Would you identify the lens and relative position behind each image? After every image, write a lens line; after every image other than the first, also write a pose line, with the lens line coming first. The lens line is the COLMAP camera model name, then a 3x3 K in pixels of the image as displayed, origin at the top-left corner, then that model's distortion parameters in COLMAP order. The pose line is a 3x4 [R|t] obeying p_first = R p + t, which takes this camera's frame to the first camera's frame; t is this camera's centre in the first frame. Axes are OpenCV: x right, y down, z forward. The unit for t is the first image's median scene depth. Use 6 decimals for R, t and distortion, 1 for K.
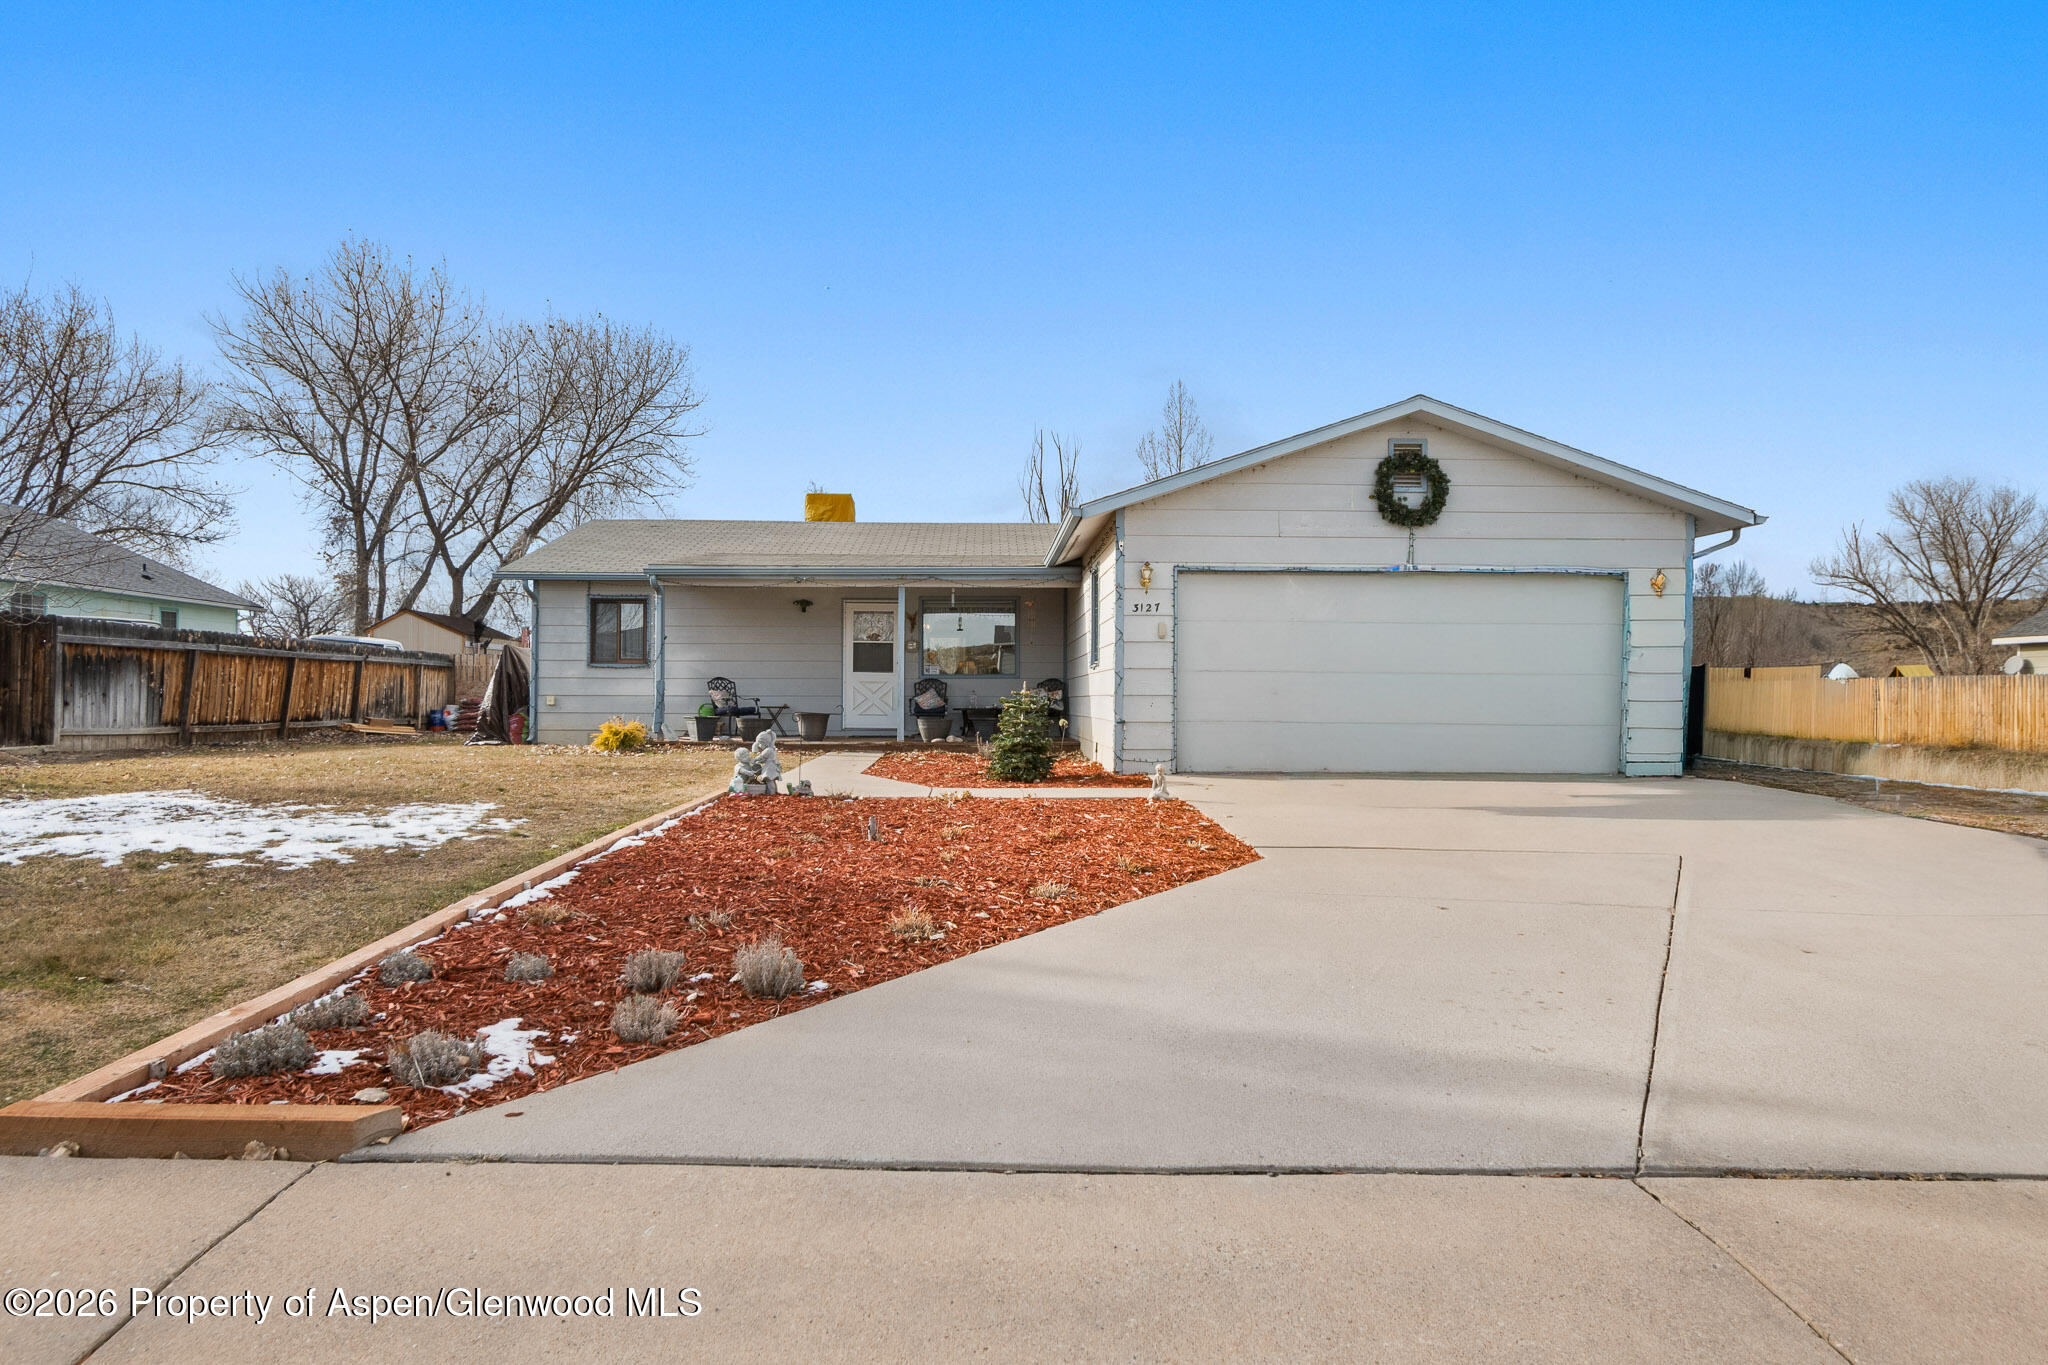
lens RADIAL K [[1185.0, 0, 1021.5], [0, 1185.0, 701.9], [0, 0, 1]] dist [0.000800, -0.000060]
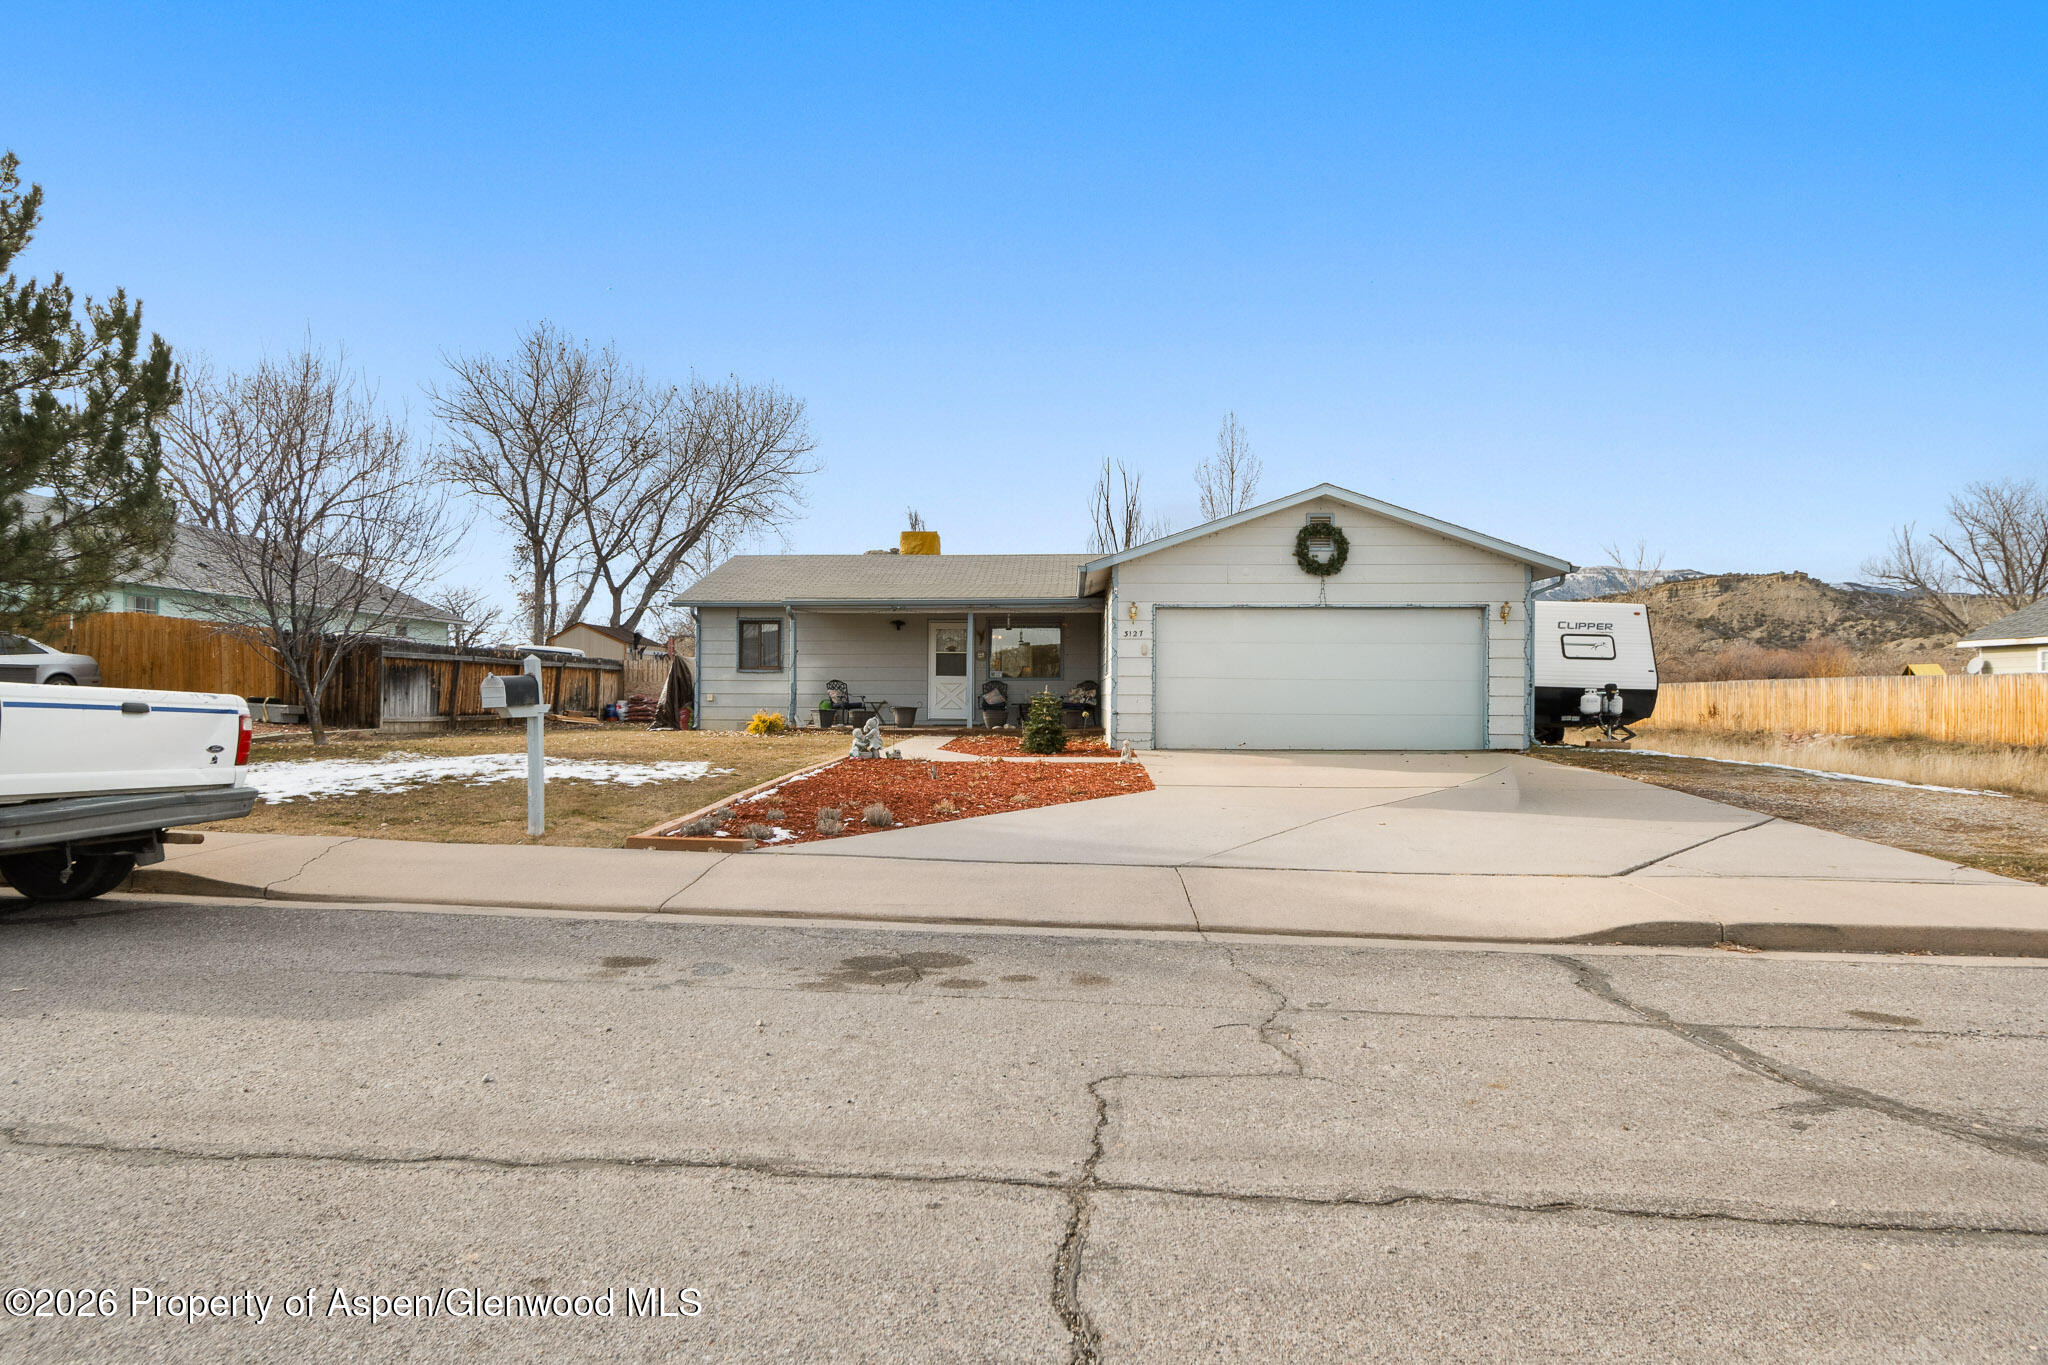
lens RADIAL K [[1166.6, 0, 1024.0], [0, 1166.6, 703.4], [0, 0, 1]] dist [-0.004404, -0.000610]
pose [[0.996970, 0.000916, -0.077787, 0.054698], [-0.000500, 0.999985, 0.005364, -0.001794], [0.077791, -0.005308, 0.996956, -0.274417]]
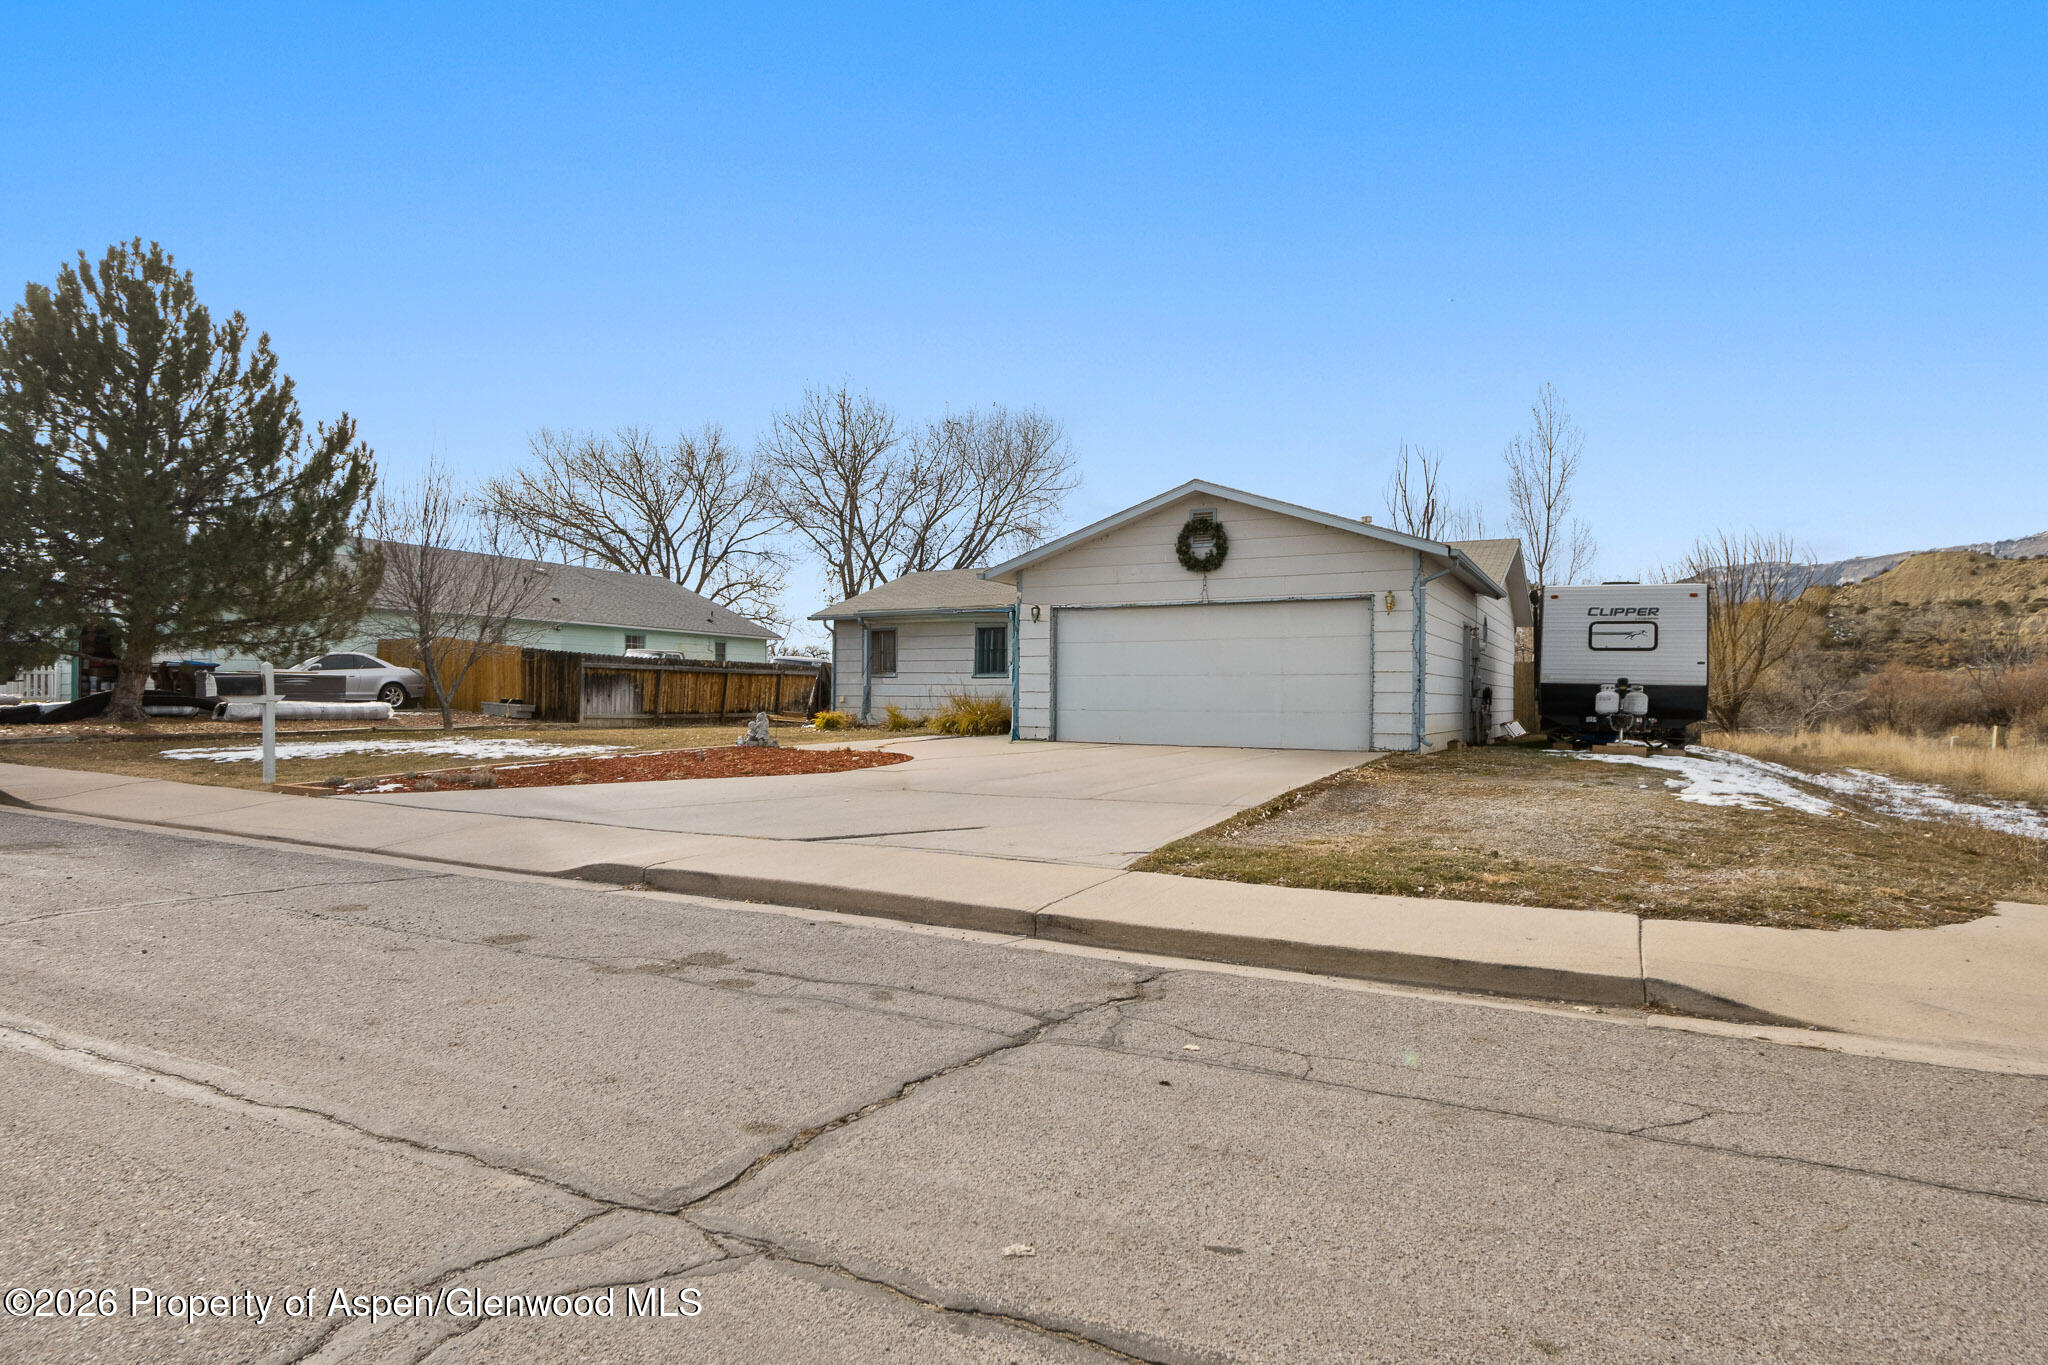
lens RADIAL K [[1185.0, 0, 1021.5], [0, 1185.0, 701.9], [0, 0, 1]] dist [0.000800, -0.000060]
pose [[0.873638, -0.001221, -0.486575, 0.545616], [-0.000296, 0.999995, -0.003041, 0.007252], [0.486576, 0.002801, 0.873634, -0.220069]]
